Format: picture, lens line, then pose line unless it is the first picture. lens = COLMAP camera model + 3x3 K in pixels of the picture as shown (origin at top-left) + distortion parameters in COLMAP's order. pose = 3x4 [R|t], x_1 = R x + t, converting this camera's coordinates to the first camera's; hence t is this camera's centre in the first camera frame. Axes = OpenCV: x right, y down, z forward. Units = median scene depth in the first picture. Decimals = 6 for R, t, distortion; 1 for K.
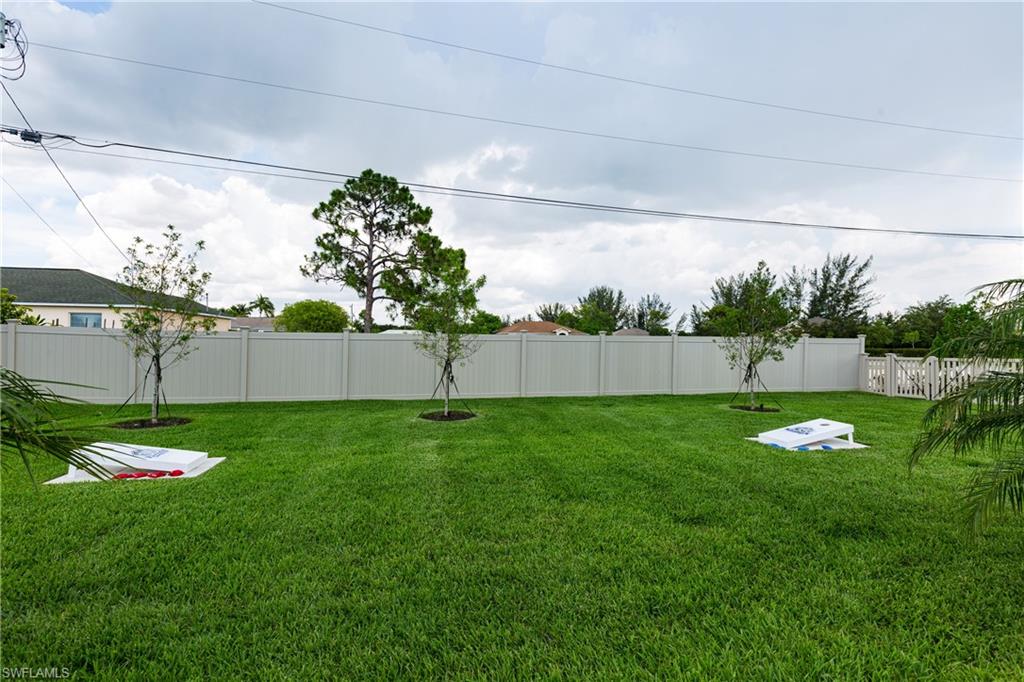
lens RADIAL K [[495.4, 0, 512.0], [0, 495.4, 340.5], [0, 0, 1]] dist [0.000804, -0.000890]
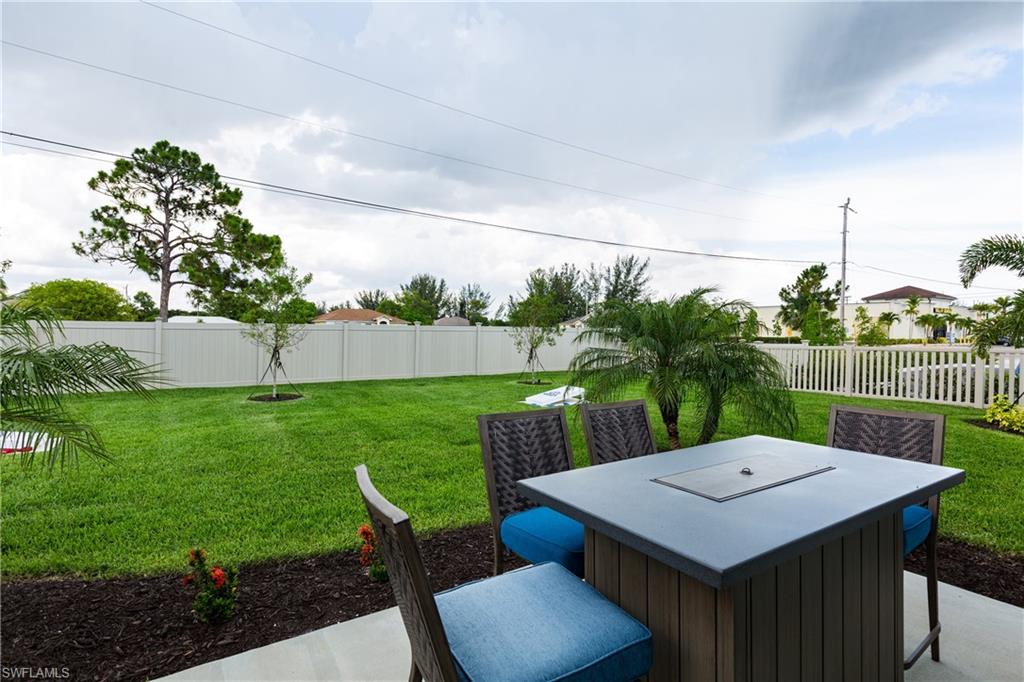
lens RADIAL K [[516.3, 0, 508.9], [0, 516.3, 335.5], [0, 0, 1]] dist [0.004072, -0.000281]
pose [[0.943301, -0.002785, 0.331928, -0.008271], [-0.001773, 0.999908, 0.013426, -0.001804], [-0.331935, -0.013253, 0.943209, -0.109056]]
